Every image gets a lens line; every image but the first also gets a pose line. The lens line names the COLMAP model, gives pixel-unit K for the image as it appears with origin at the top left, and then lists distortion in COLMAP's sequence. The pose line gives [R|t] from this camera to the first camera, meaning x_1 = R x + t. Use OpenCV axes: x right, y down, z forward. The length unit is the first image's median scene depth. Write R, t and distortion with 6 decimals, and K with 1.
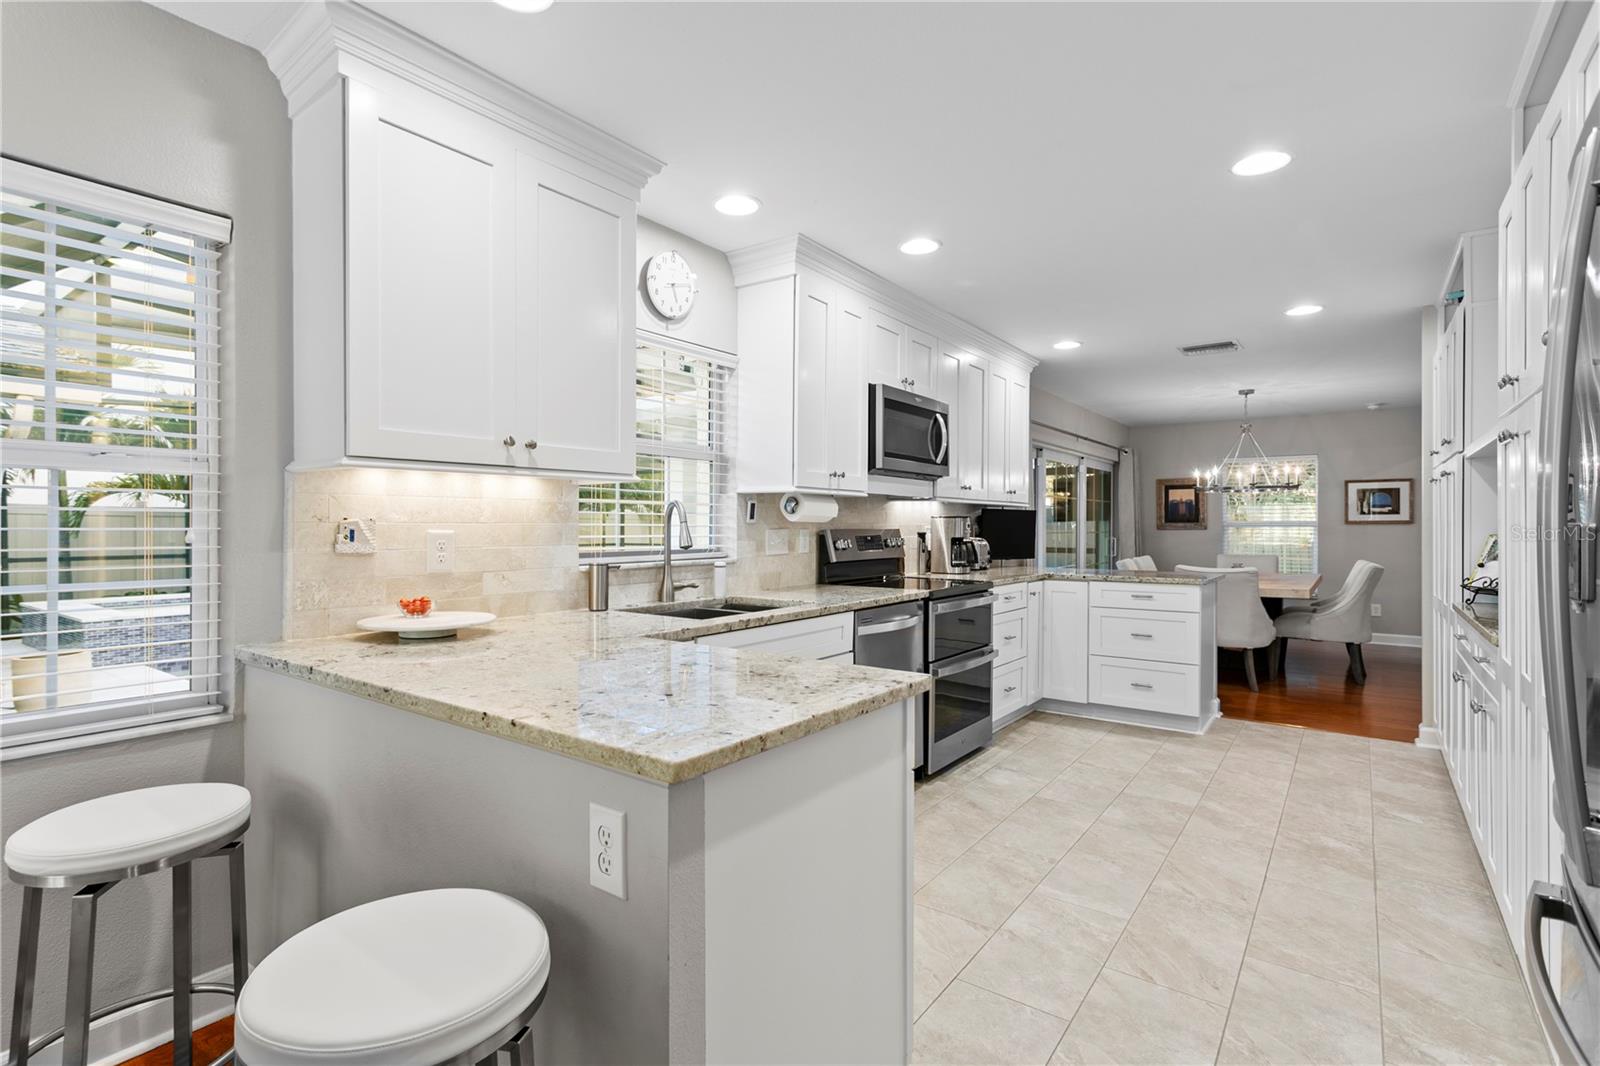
lens RADIAL K [[762.2, 0, 785.3], [0, 762.2, 529.8], [0, 0, 1]] dist [0.003246, 0.002265]
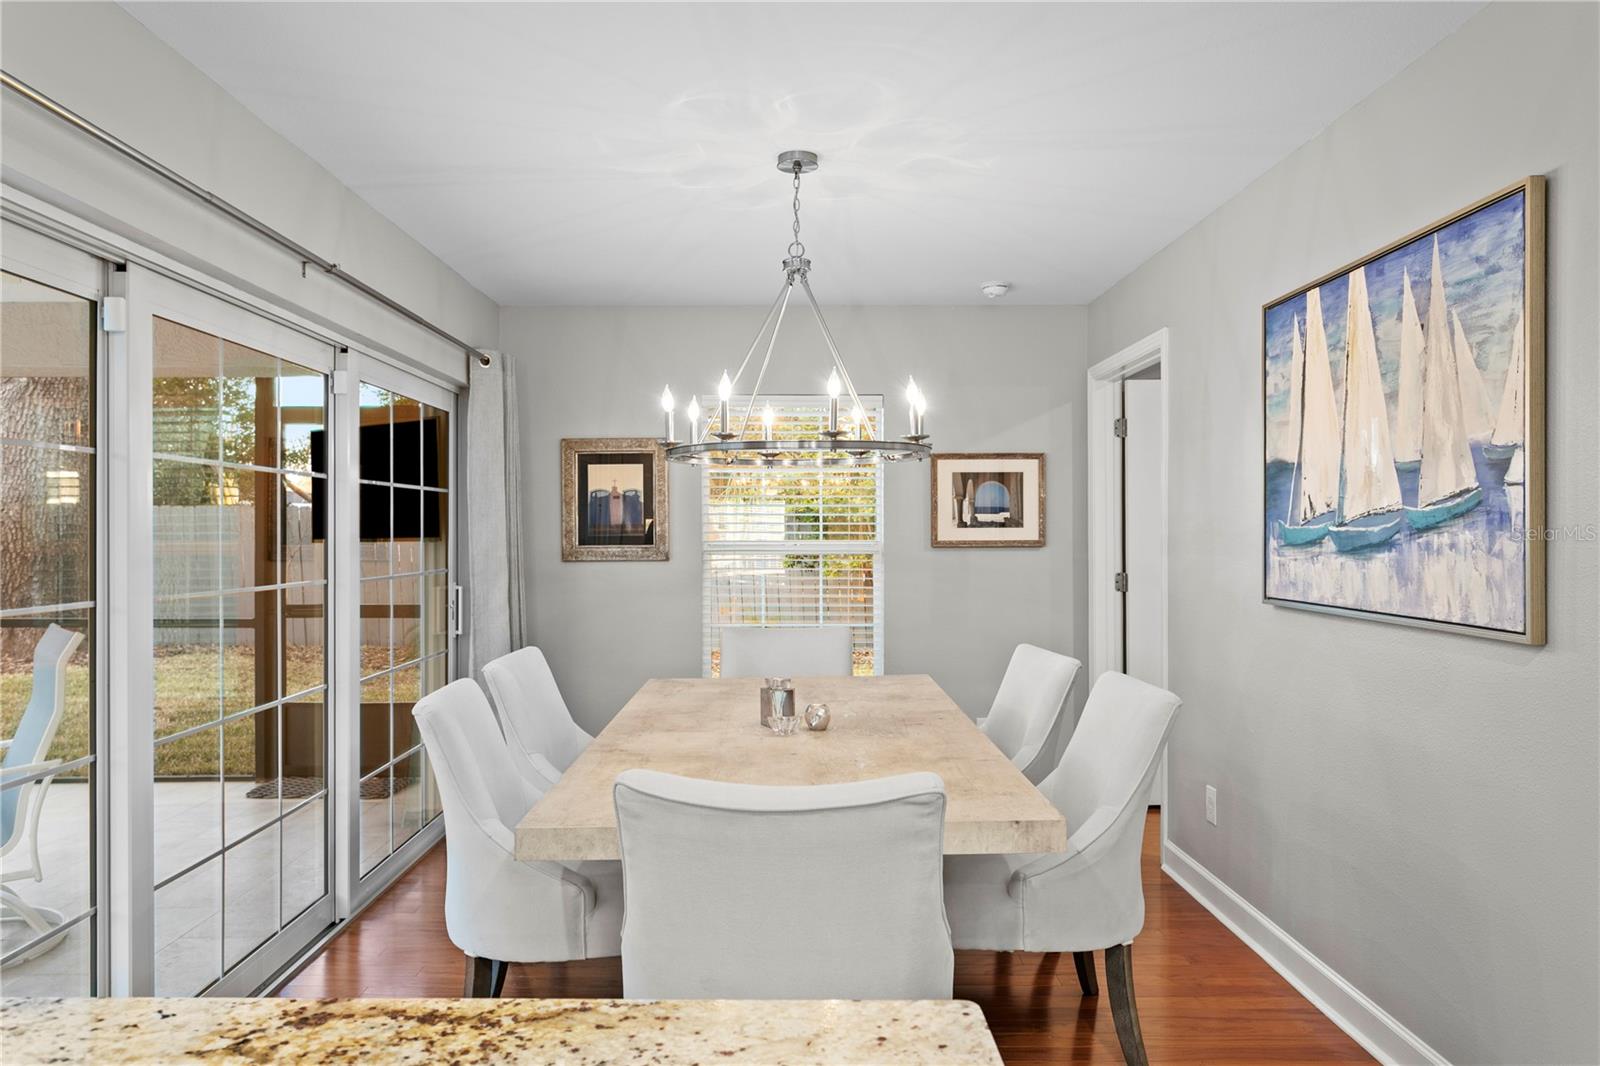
lens RADIAL K [[1153.6, 0, 796.7], [0, 1153.6, 537.0], [0, 0, 1]] dist [0.007464, 0.000472]
pose [[0.797027, -0.001547, 0.603941, 0.259681], [0.006452, 0.999961, -0.005954, -0.011059], [-0.603909, 0.008642, 0.797006, 0.522670]]
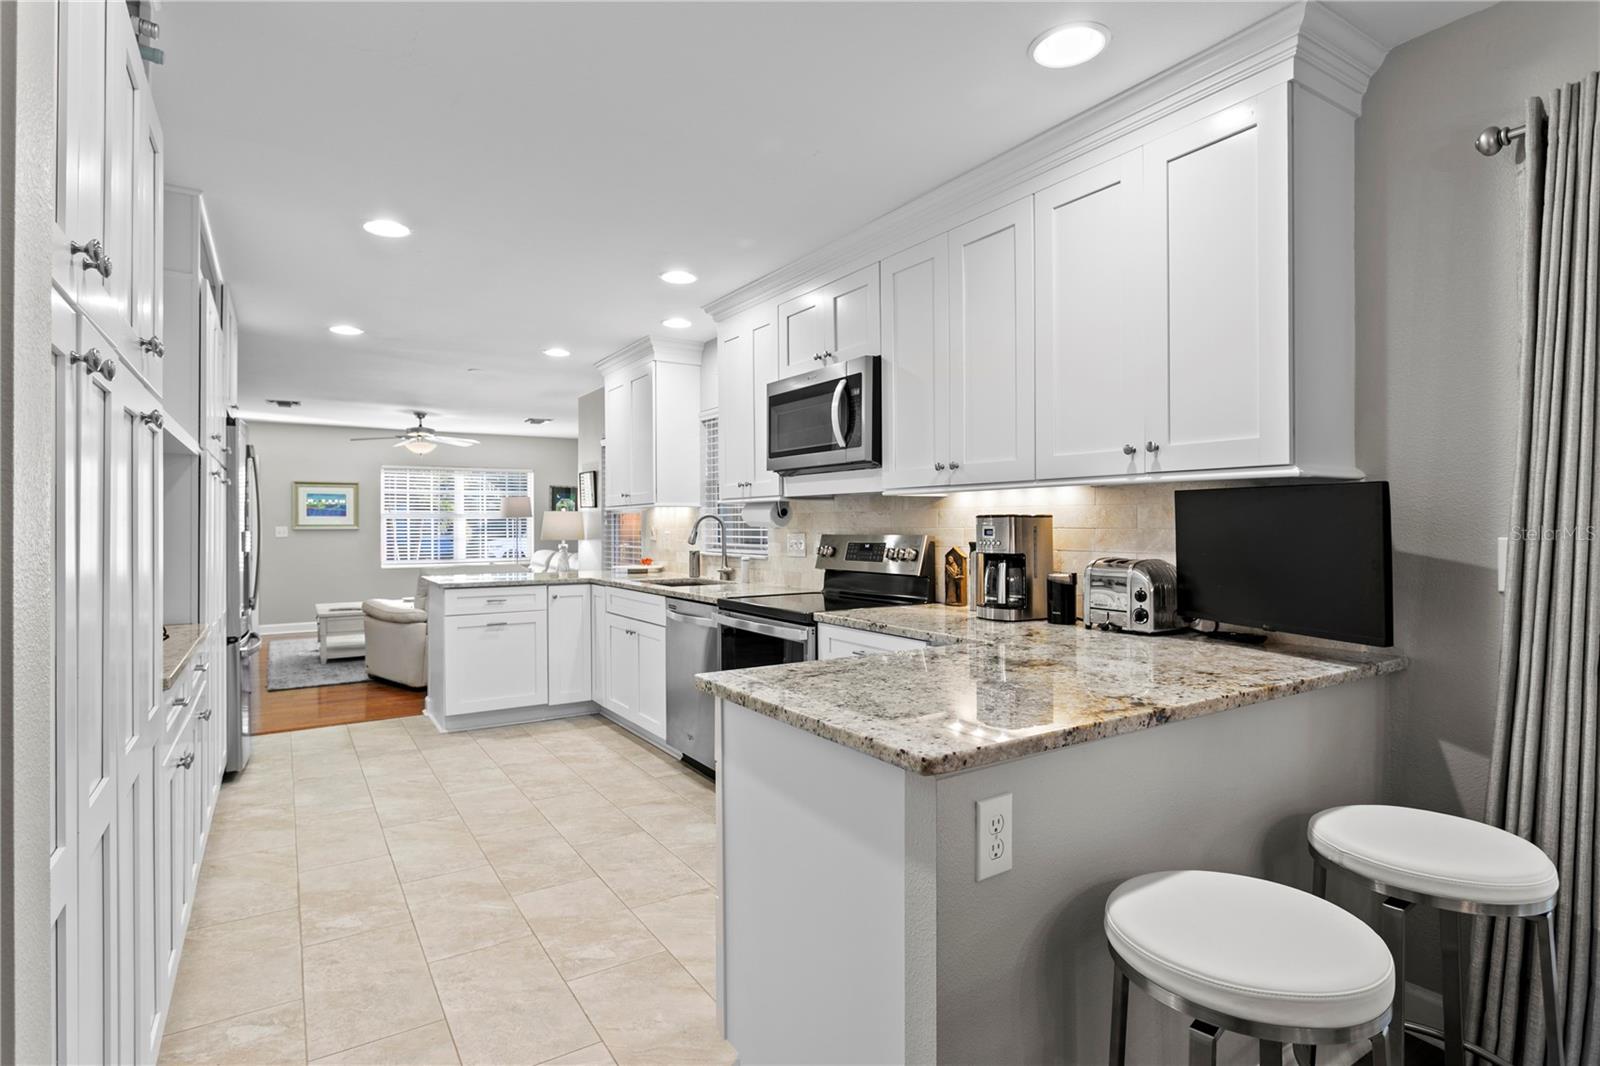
lens RADIAL K [[840.6, 0, 799.4], [0, 840.6, 529.5], [0, 0, 1]] dist [-0.001377, -0.001152]
pose [[-0.363931, 0.002000, -0.931424, 1.175283], [-0.003605, 0.999987, 0.003556, -0.012373], [0.931419, 0.004652, -0.363919, 1.518025]]
